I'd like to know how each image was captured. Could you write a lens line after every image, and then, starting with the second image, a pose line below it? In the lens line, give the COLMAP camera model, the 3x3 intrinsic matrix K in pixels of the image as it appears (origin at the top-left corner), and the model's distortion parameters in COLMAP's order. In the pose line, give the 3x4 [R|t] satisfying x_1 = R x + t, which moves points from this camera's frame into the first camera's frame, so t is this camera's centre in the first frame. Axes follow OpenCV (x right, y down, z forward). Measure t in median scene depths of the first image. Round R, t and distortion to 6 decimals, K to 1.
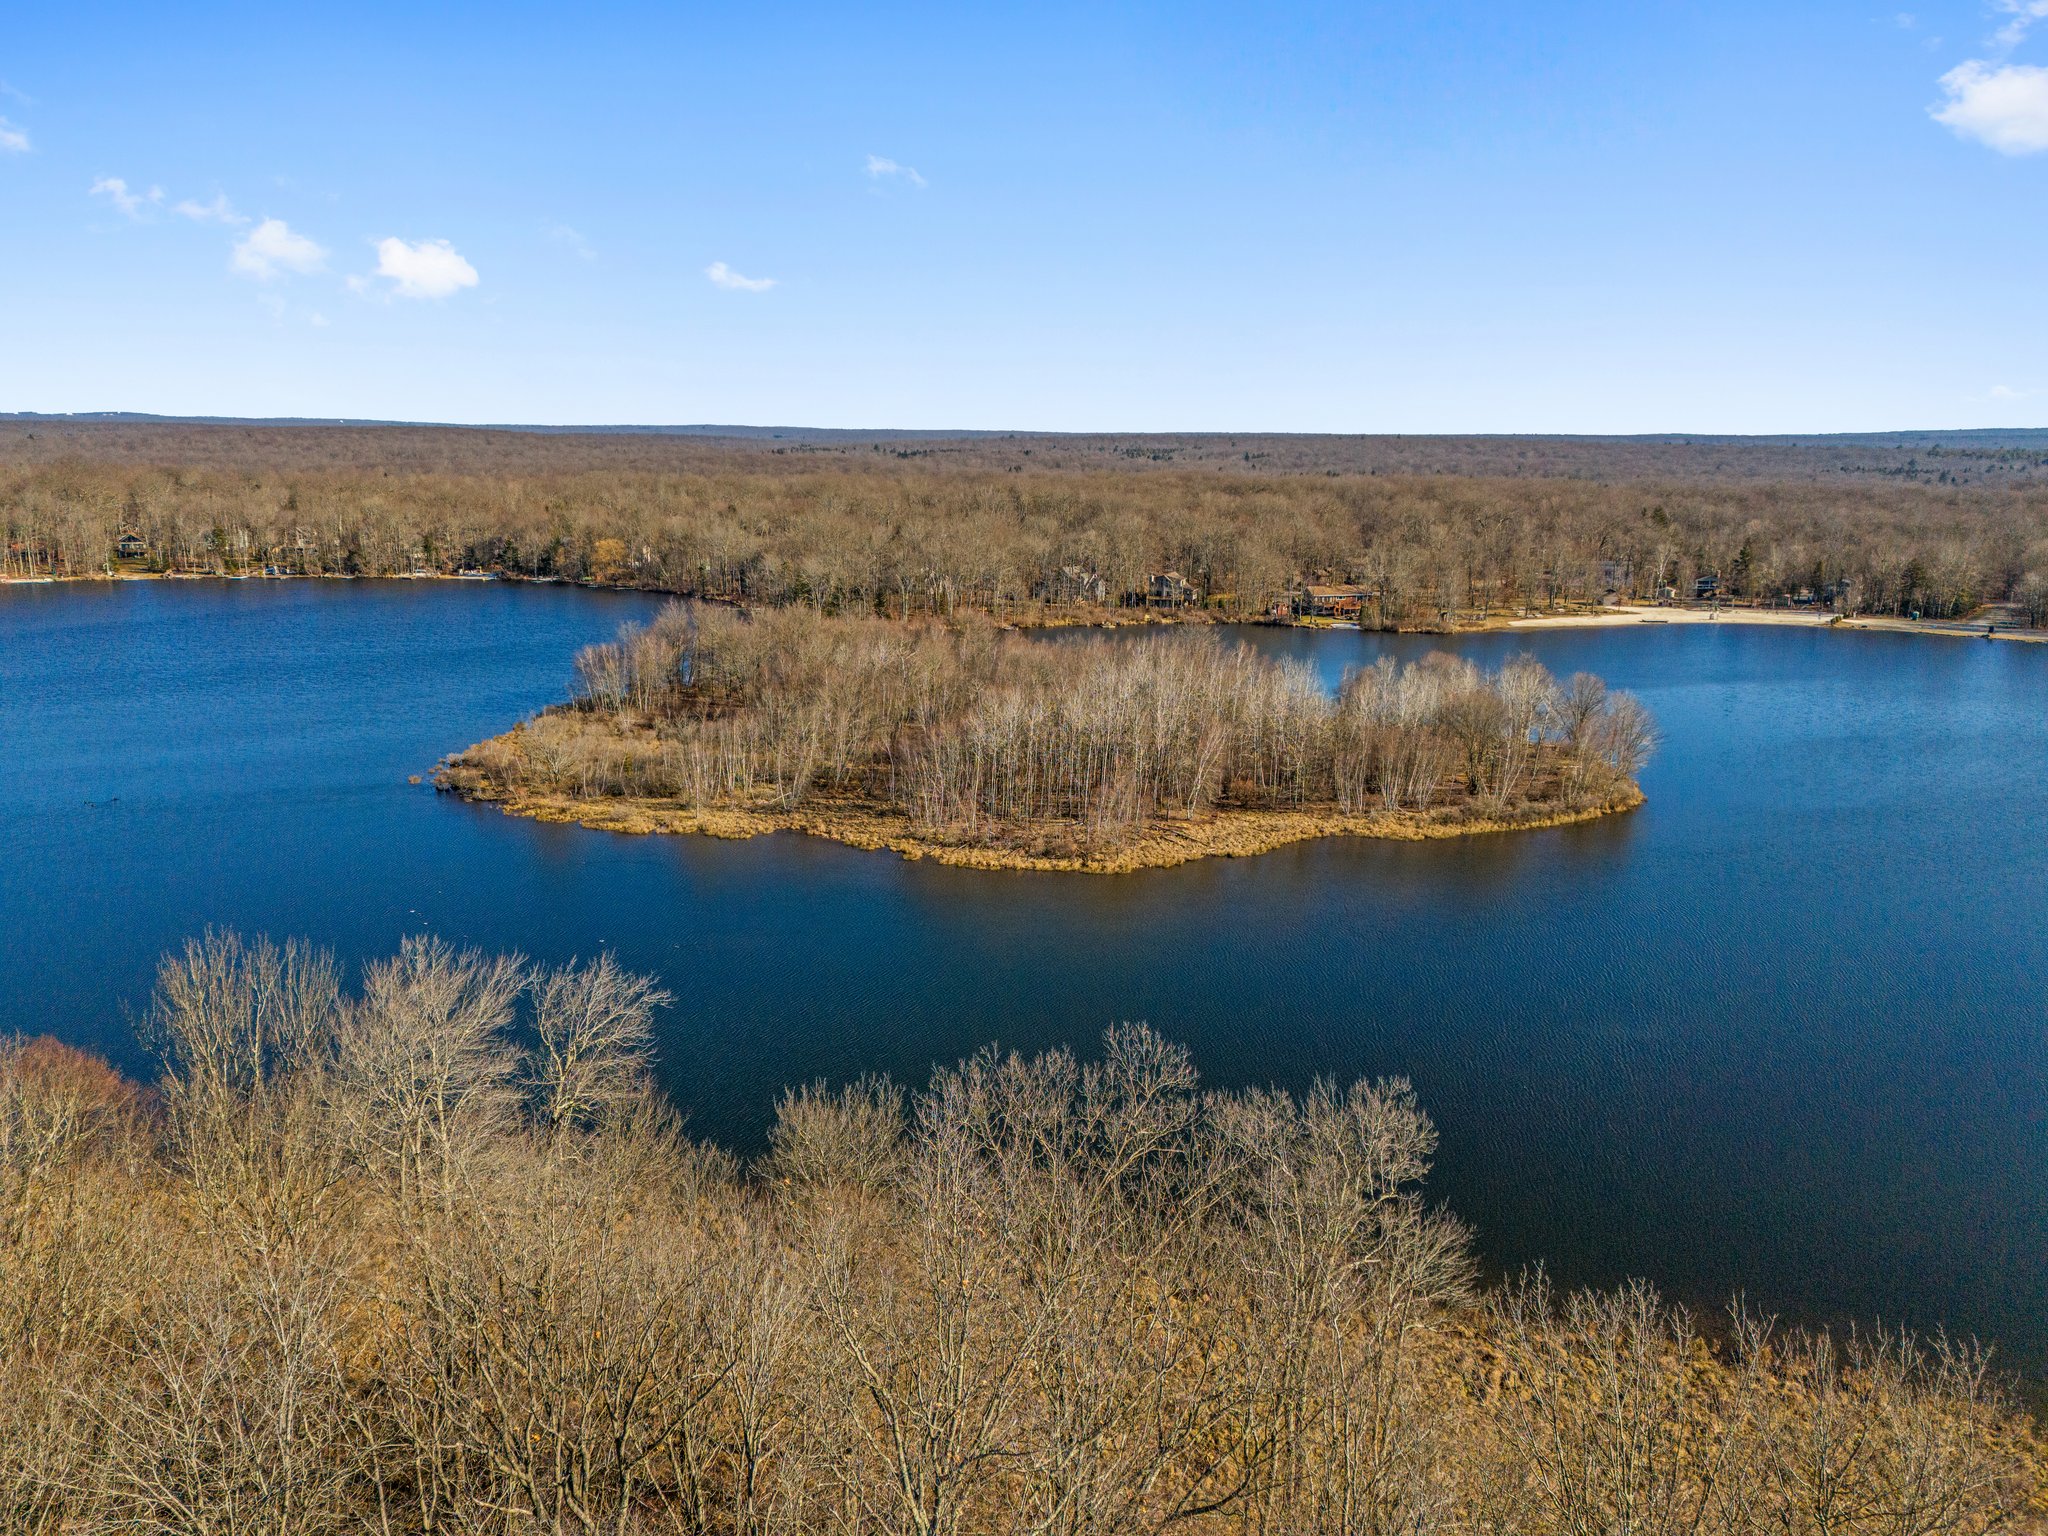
lens RADIAL K [[1488.6, 0, 1024.6], [0, 1488.6, 764.9], [0, 0, 1]] dist [0.046815, -0.035022]
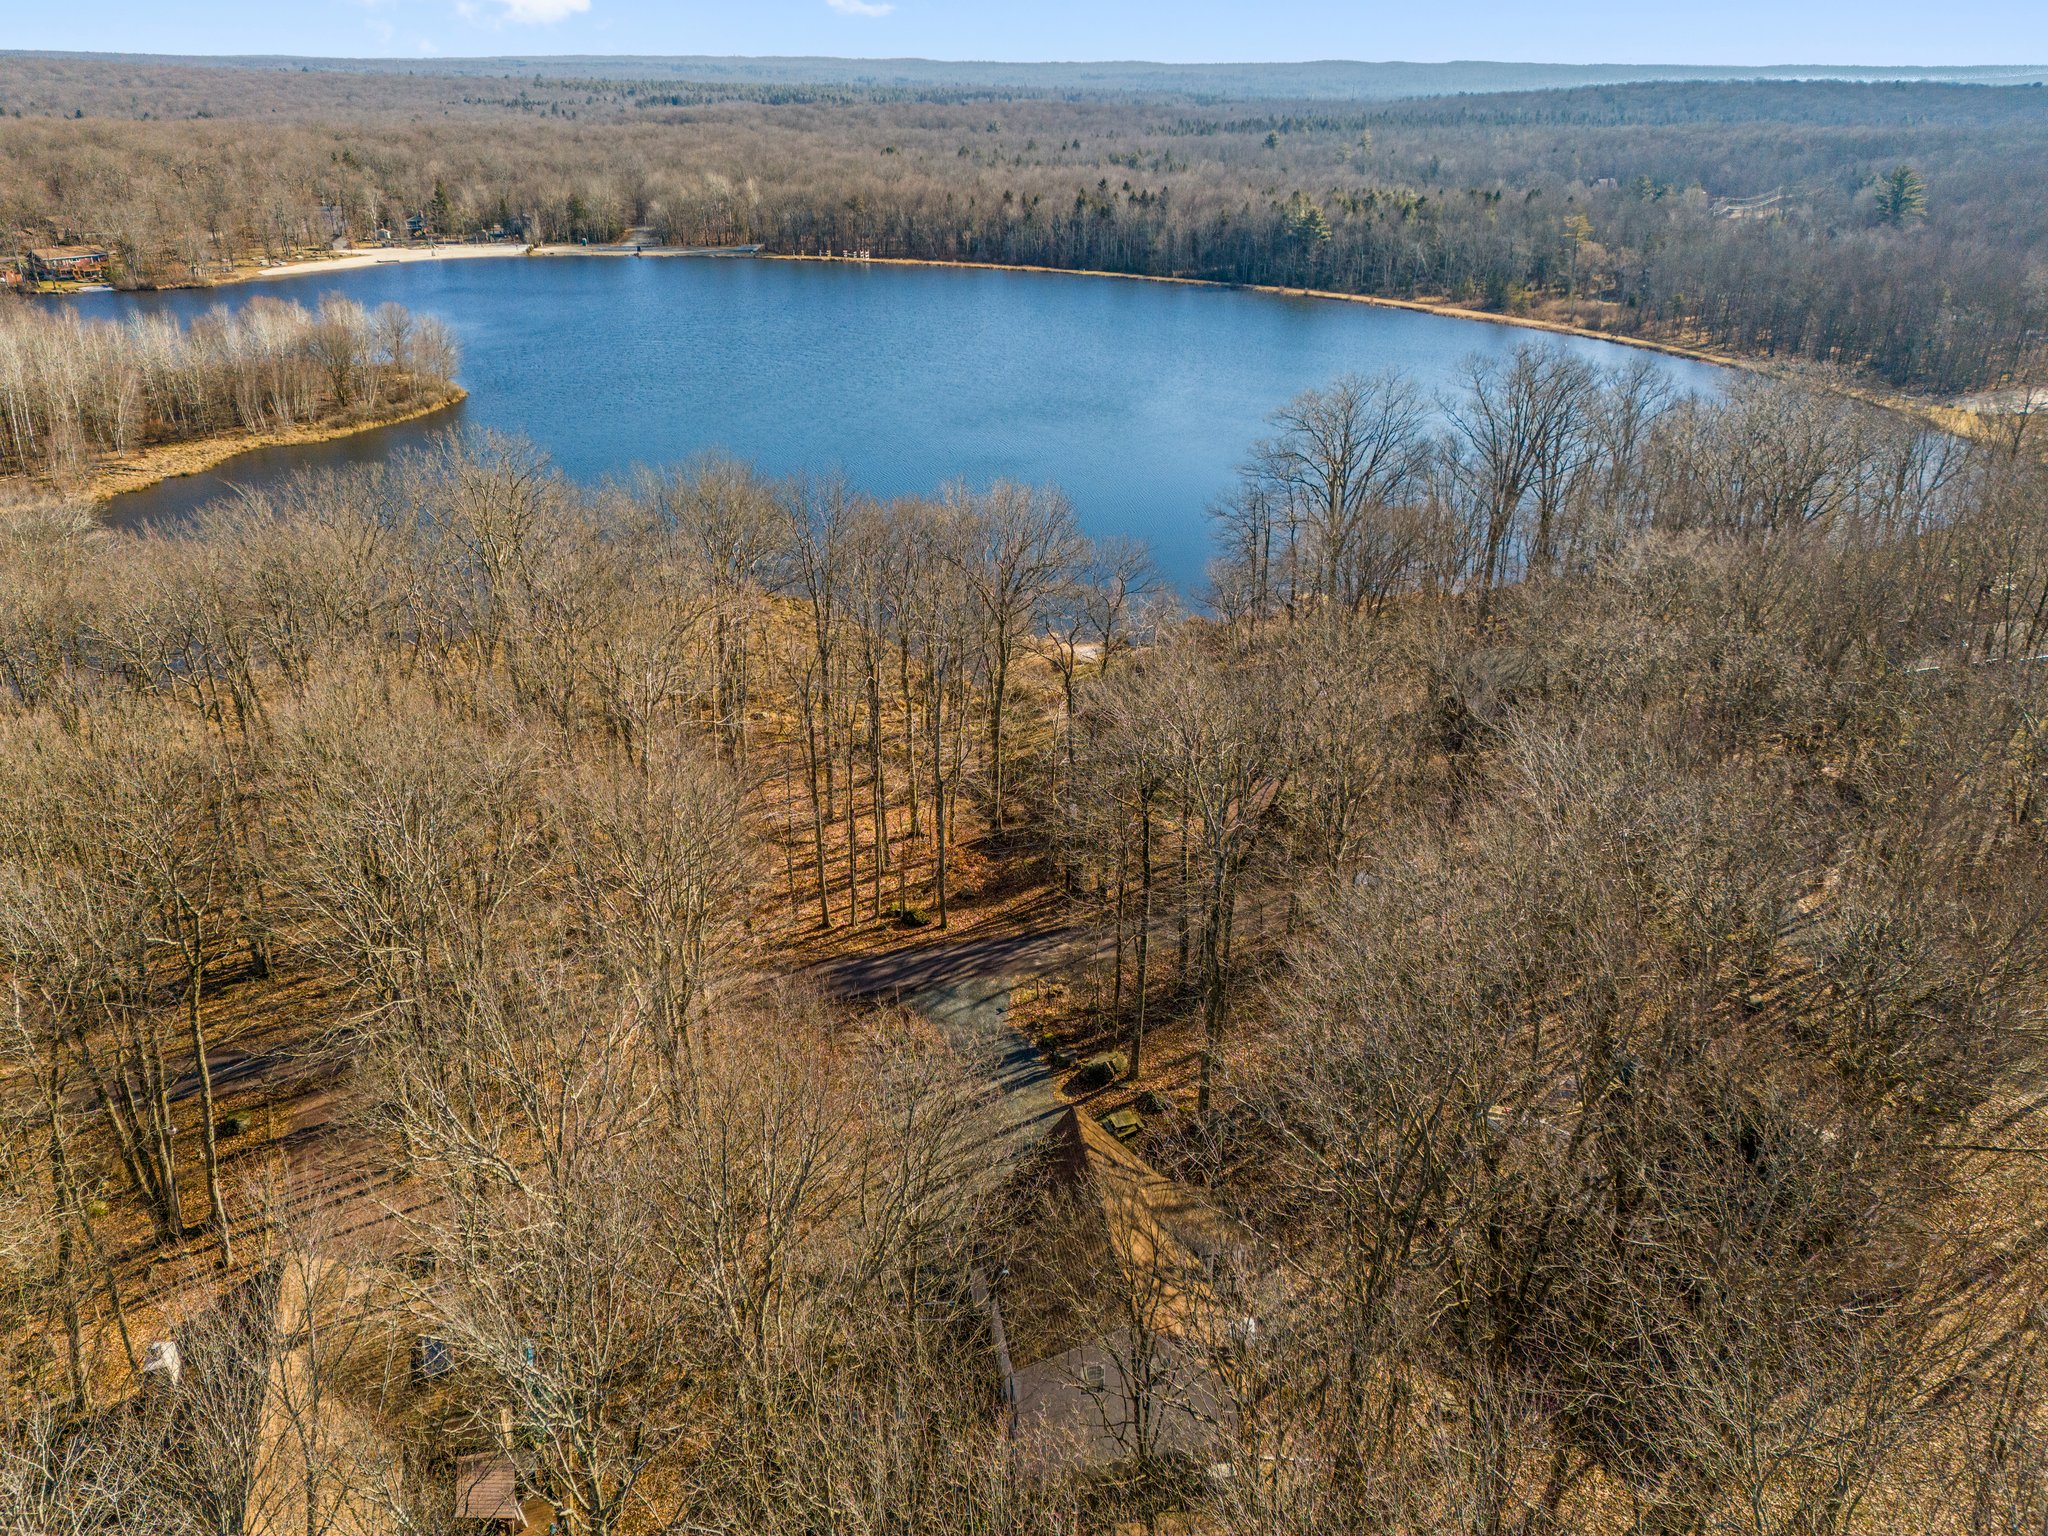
lens RADIAL K [[1488.6, 0, 1023.7], [0, 1488.6, 767.7], [0, 0, 1]] dist [0.046815, -0.035022]
pose [[0.680345, -0.306451, 0.665746, -0.131274], [0.150124, 0.947394, 0.282680, 0.018522], [-0.717351, -0.092376, 0.690561, -0.174569]]
